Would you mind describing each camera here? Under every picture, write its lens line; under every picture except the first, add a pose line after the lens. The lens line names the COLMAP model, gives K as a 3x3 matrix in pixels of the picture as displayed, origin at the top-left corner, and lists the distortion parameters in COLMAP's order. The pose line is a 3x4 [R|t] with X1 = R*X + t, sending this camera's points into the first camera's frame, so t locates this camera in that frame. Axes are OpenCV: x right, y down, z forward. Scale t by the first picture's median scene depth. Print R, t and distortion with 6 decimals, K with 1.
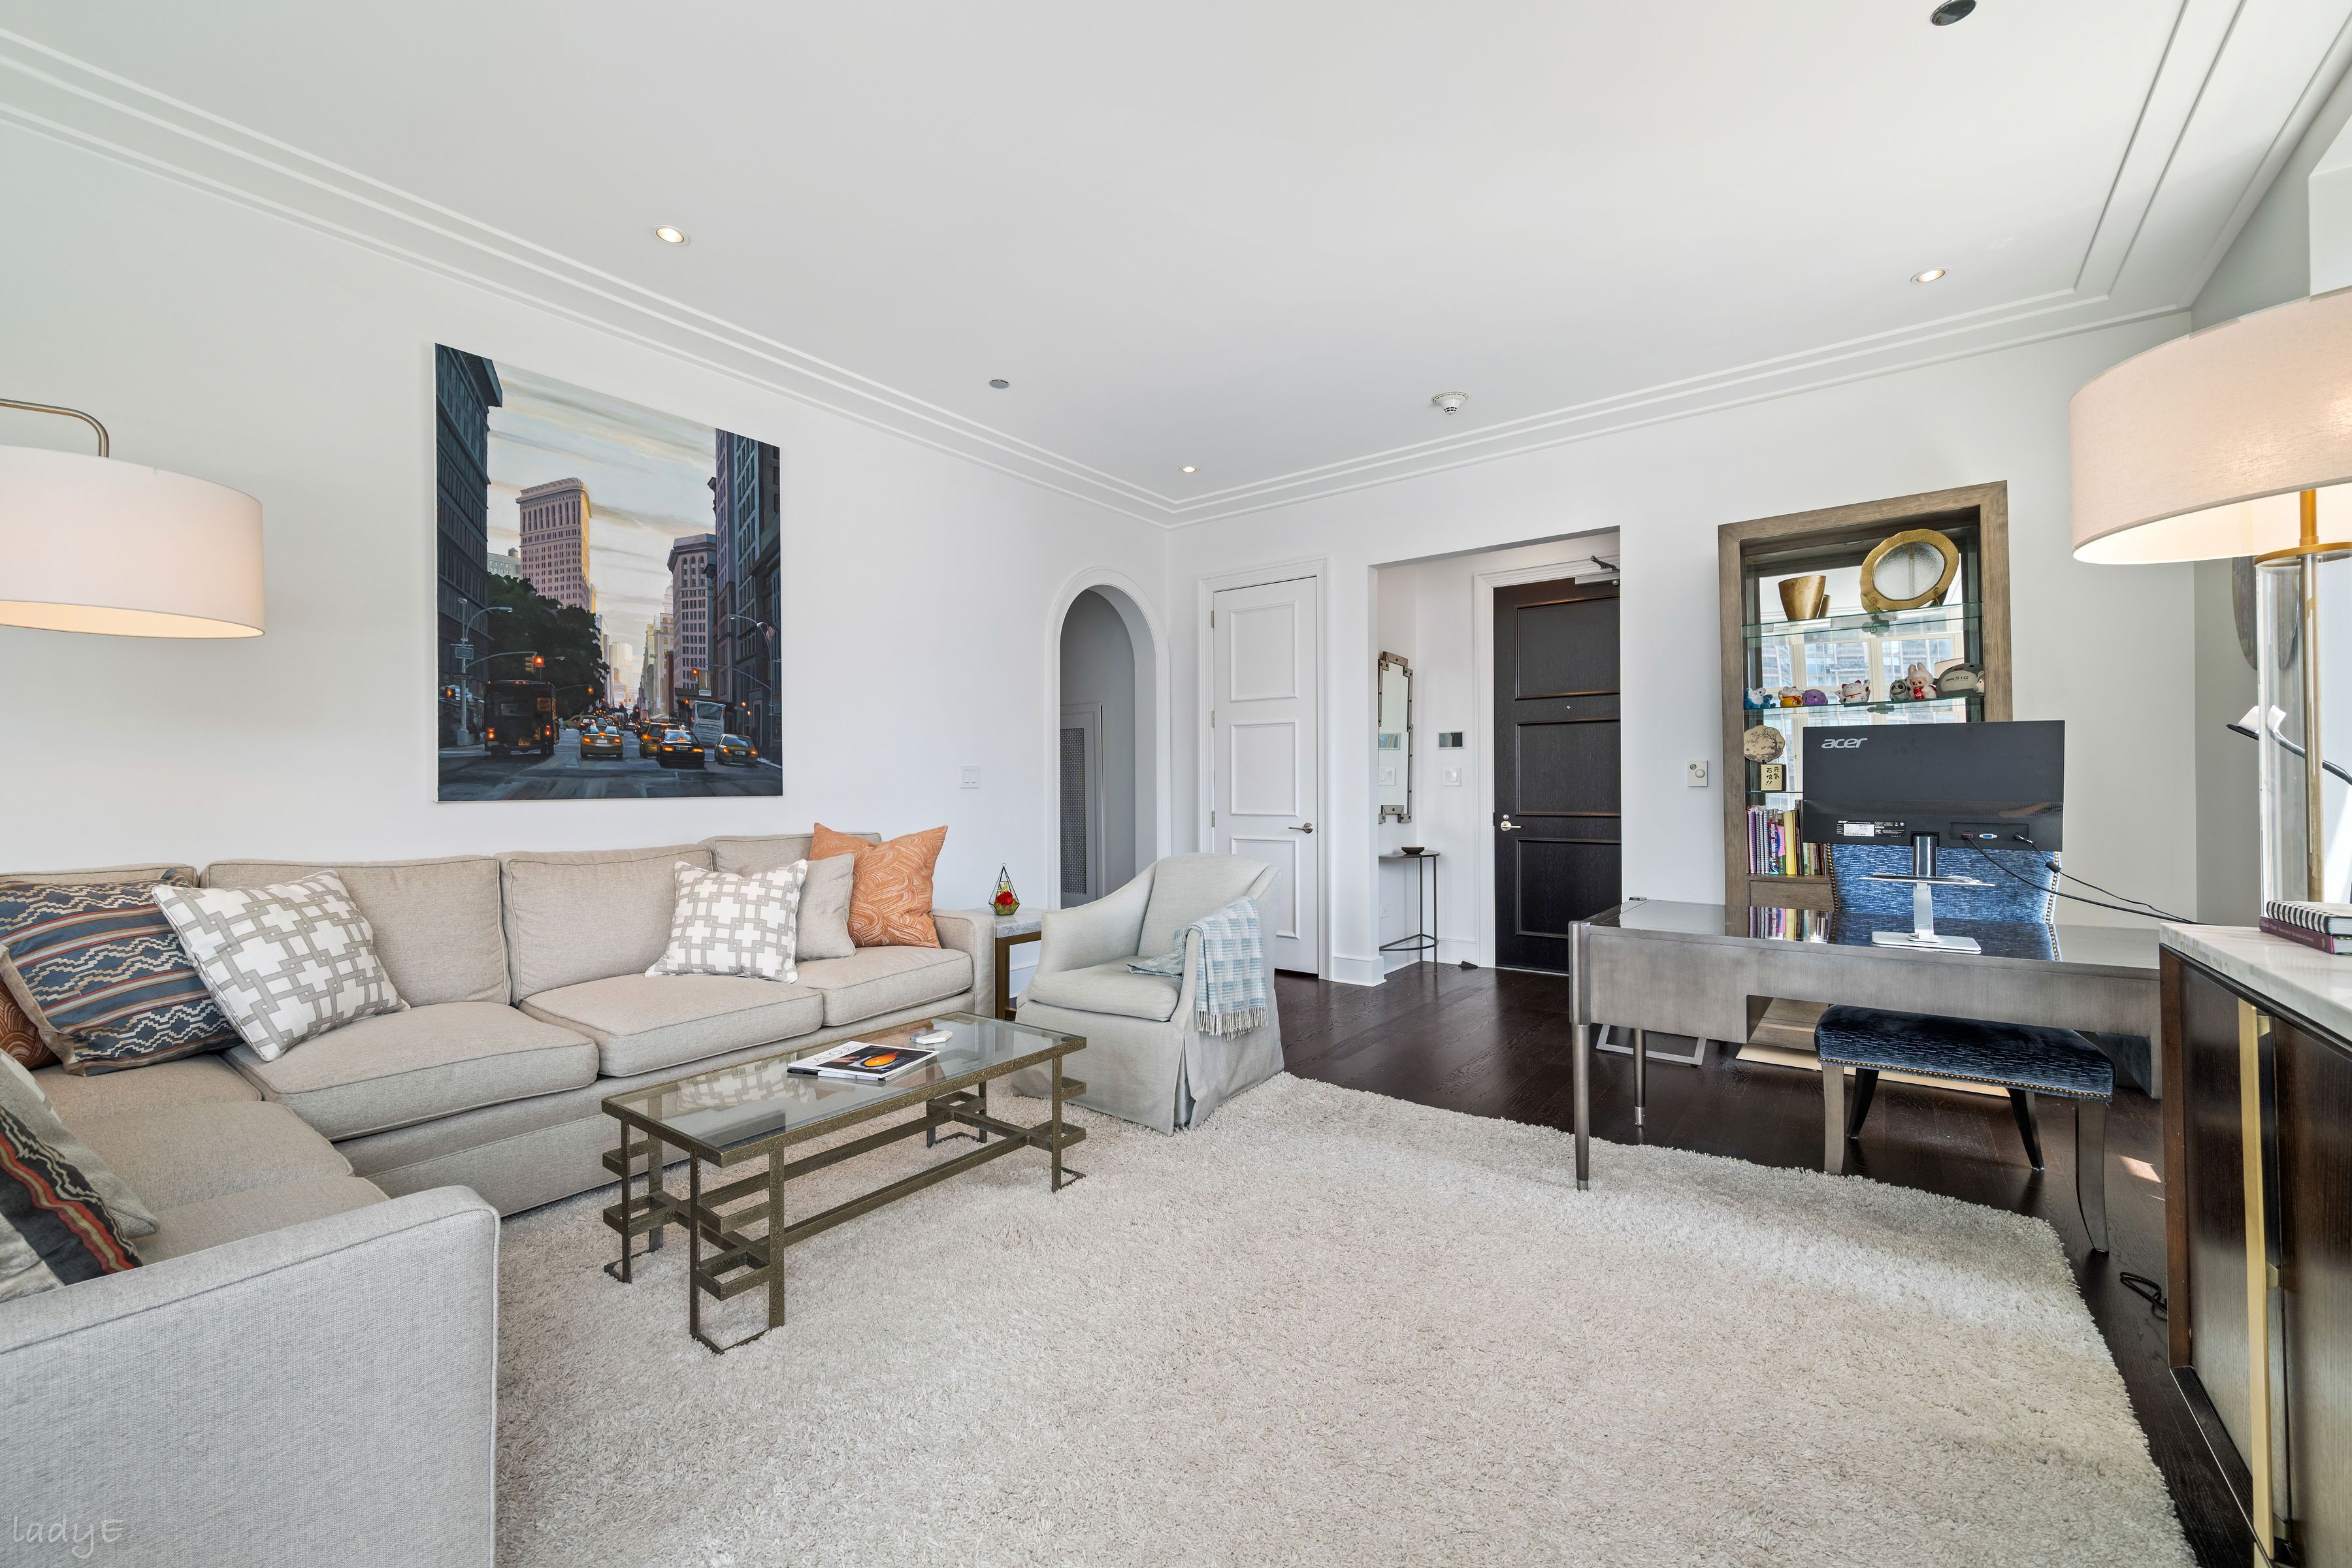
lens RADIAL K [[937.4, 0, 1176.0], [0, 937.4, 784.0], [0, 0, 1]] dist [0.001043, 0.000123]
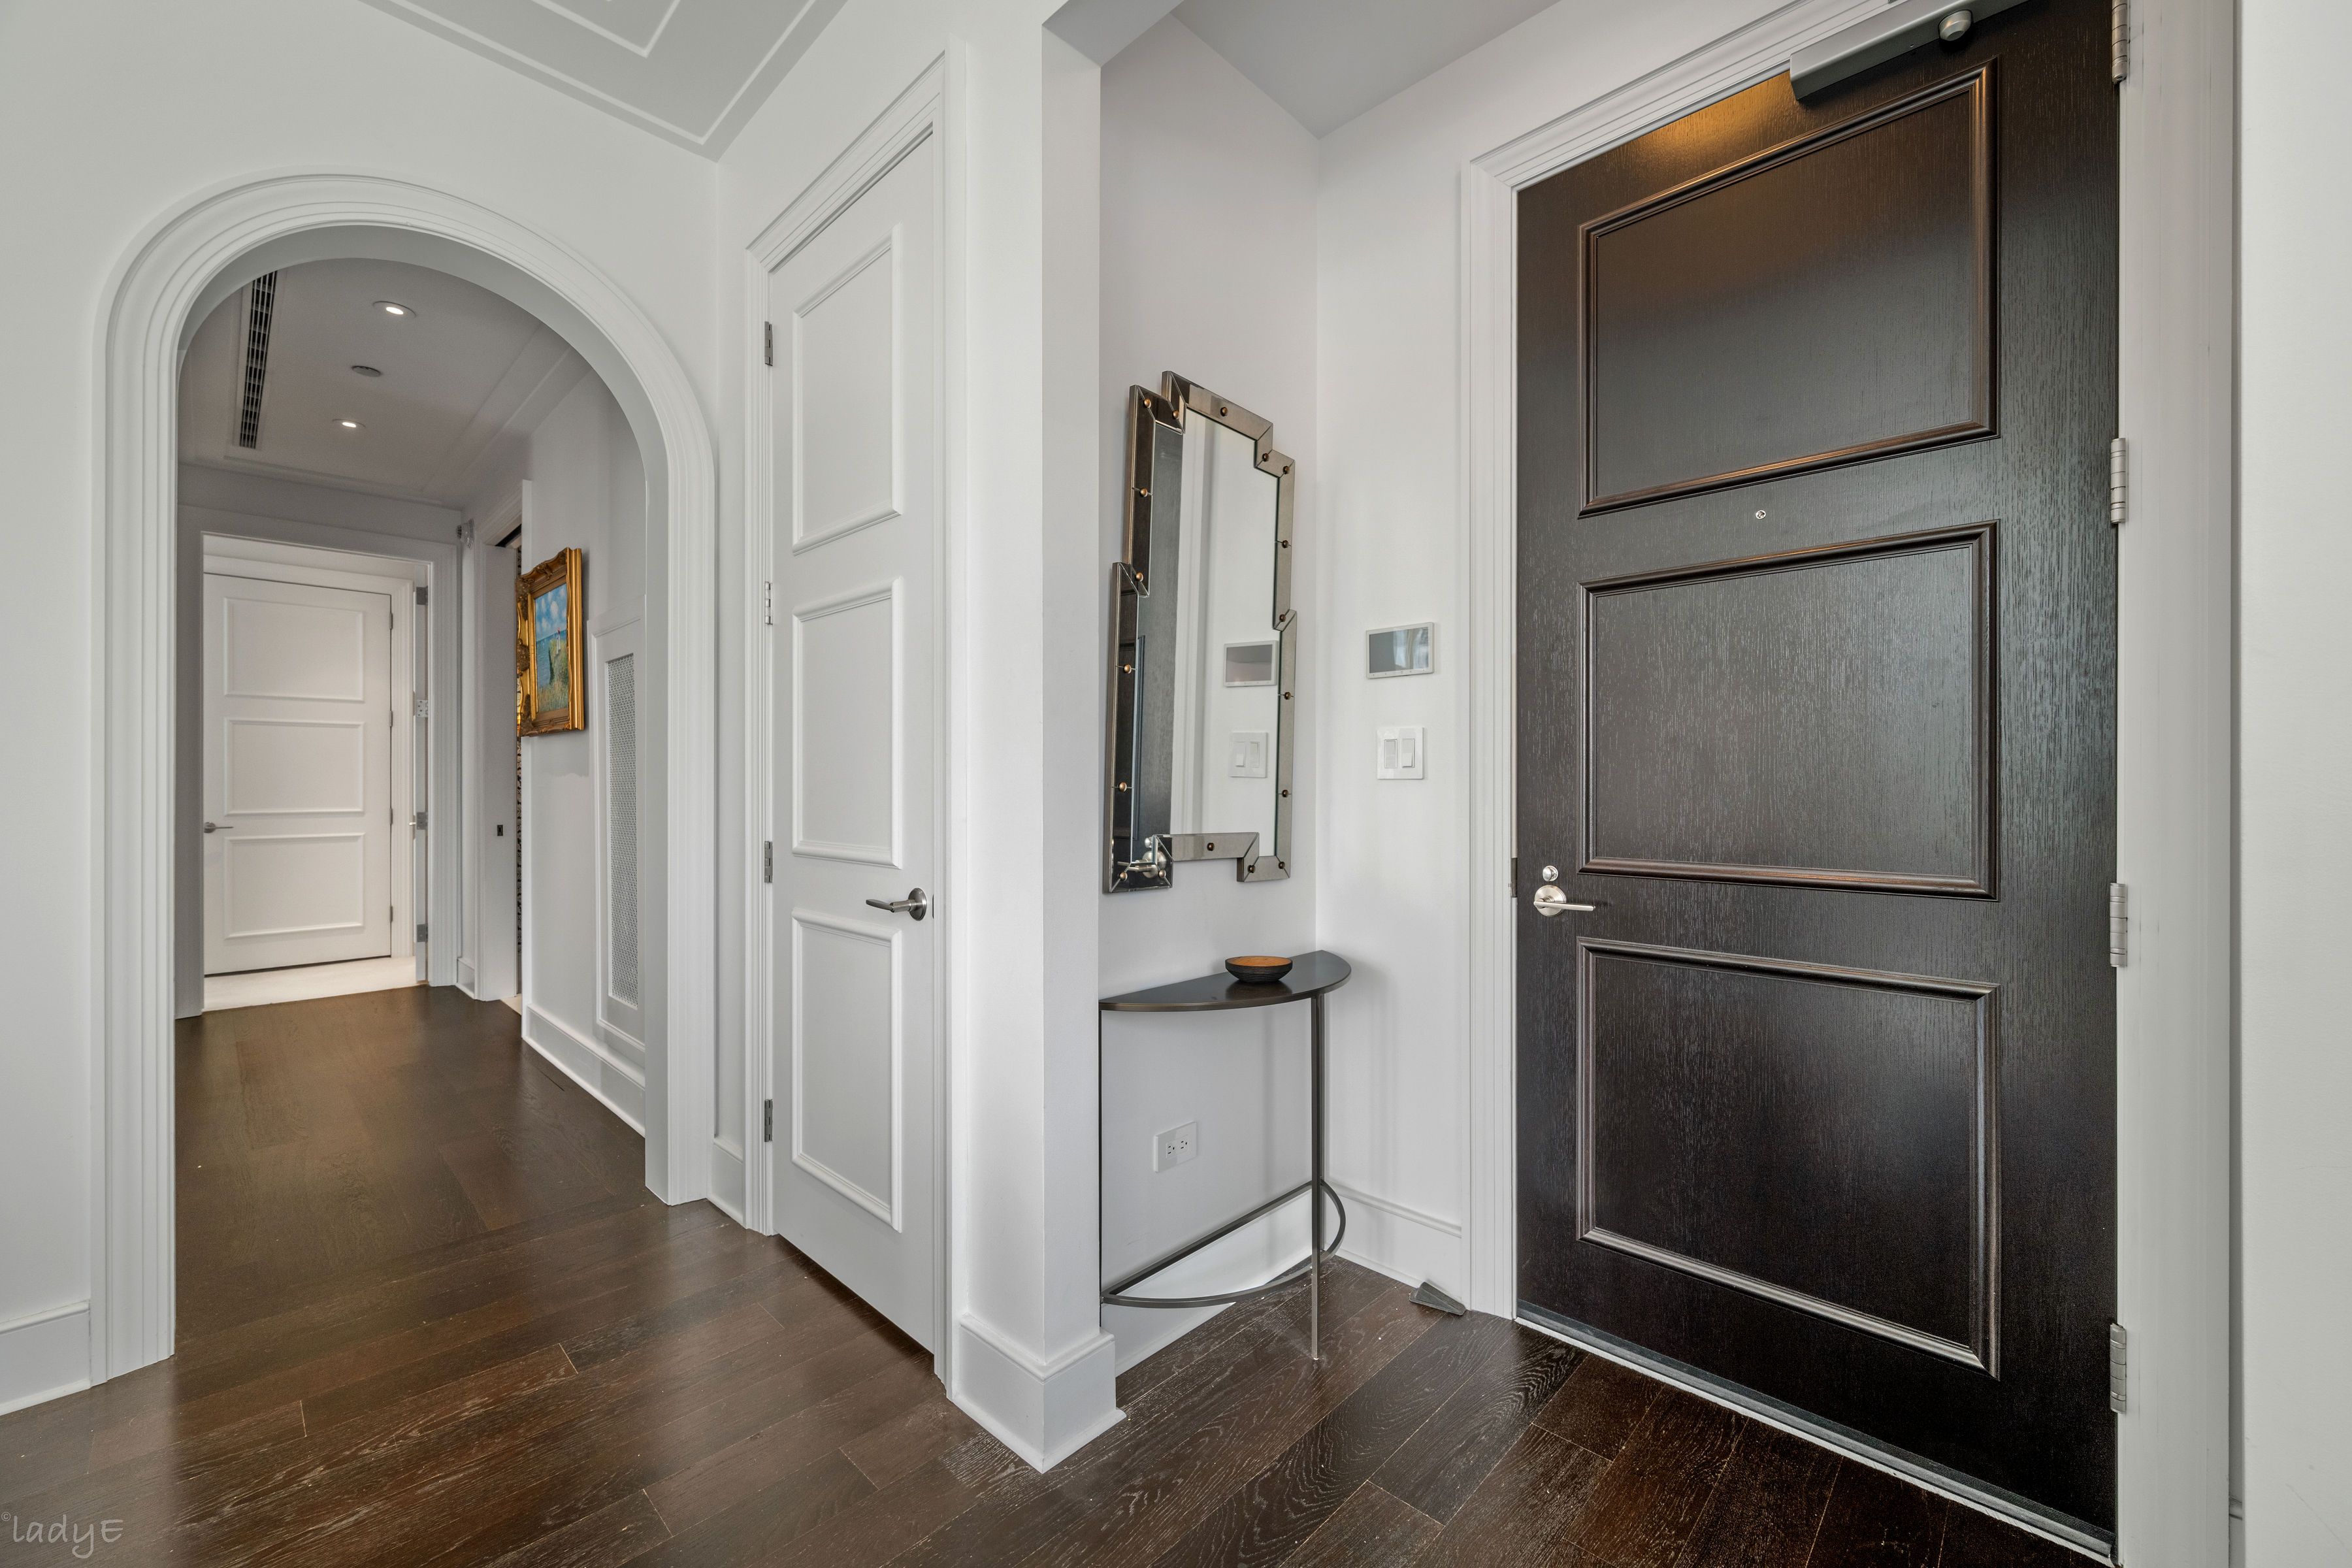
lens RADIAL K [[937.4, 0, 1176.0], [0, 937.4, 784.0], [0, 0, 1]] dist [0.001043, 0.000123]
pose [[0.992096, 0.003702, -0.125429, 0.262183], [-0.003309, 0.999989, 0.003338, 0.003139], [0.125440, -0.002896, 0.992097, 0.655335]]
